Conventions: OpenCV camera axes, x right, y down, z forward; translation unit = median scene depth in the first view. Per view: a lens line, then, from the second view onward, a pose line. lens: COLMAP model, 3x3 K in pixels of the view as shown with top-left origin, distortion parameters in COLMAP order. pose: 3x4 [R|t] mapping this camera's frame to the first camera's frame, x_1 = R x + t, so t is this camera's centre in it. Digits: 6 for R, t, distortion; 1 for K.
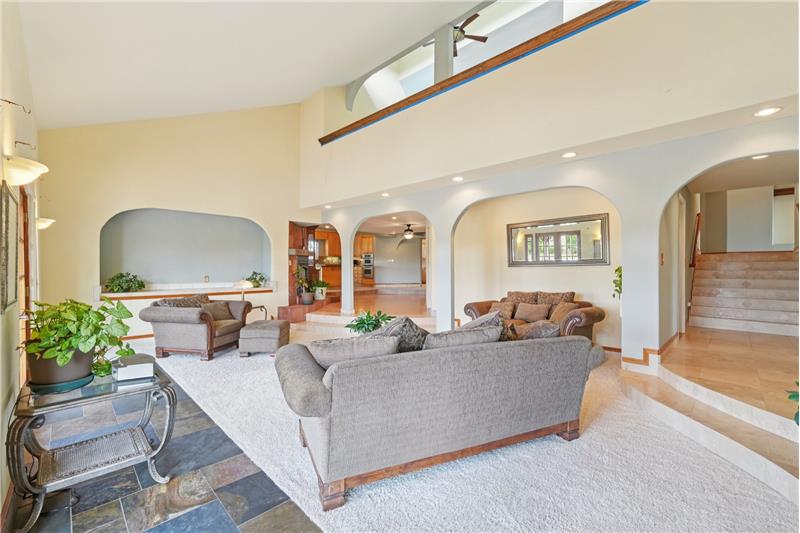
lens RADIAL K [[342.7, 0, 402.6], [0, 342.7, 266.8], [0, 0, 1]] dist [0.001475, 0.000077]
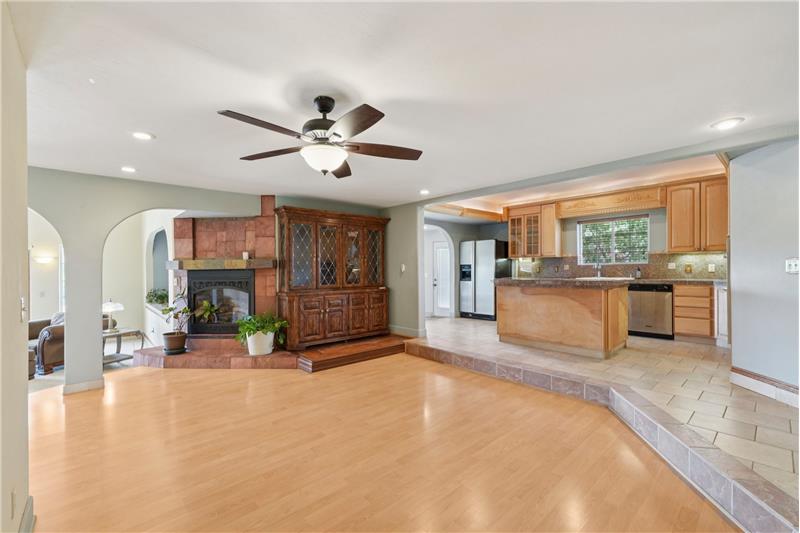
lens RADIAL K [[342.7, 0, 400.0], [0, 342.7, 269.8], [0, 0, 1]] dist [0.001475, 0.000077]
pose [[-0.060190, -0.002959, -0.998183, 0.299629], [0.007650, 0.999965, -0.003426, -0.029068], [0.998158, -0.007842, -0.060165, 1.475546]]
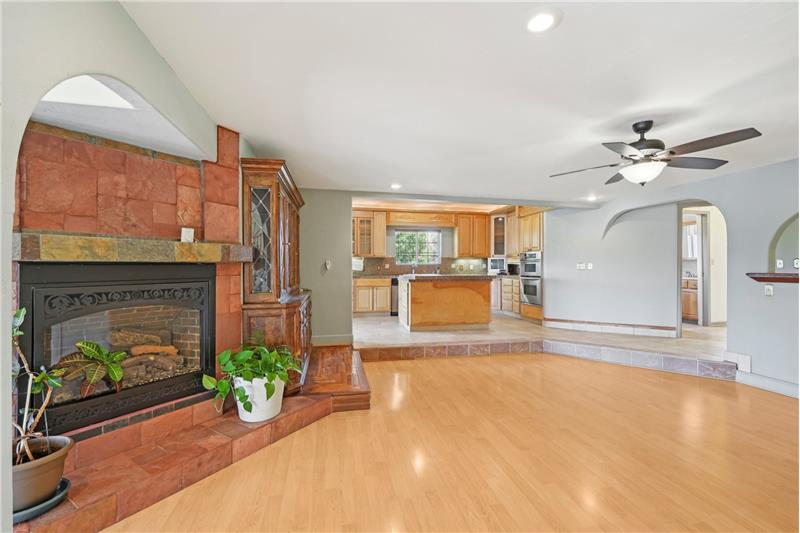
lens RADIAL K [[342.7, 0, 400.8], [0, 342.7, 265.1], [0, 0, 1]] dist [0.001475, 0.000077]
pose [[0.835506, -0.005589, -0.549453, 0.011327], [0.001639, 0.999969, -0.007680, -0.029708], [0.549479, 0.005516, 0.835490, 0.985956]]
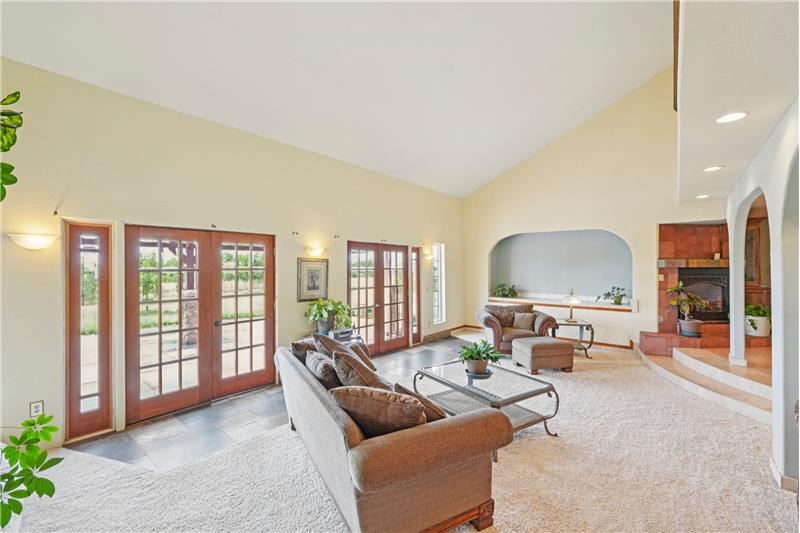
lens RADIAL K [[342.7, 0, 399.8], [0, 342.7, 267.1], [0, 0, 1]] dist [0.001475, 0.000077]
pose [[0.098377, 0.001209, -0.995148, 0.384890], [-0.002488, 0.999996, 0.000969, -0.034752], [0.995146, 0.002380, 0.098380, 0.337392]]
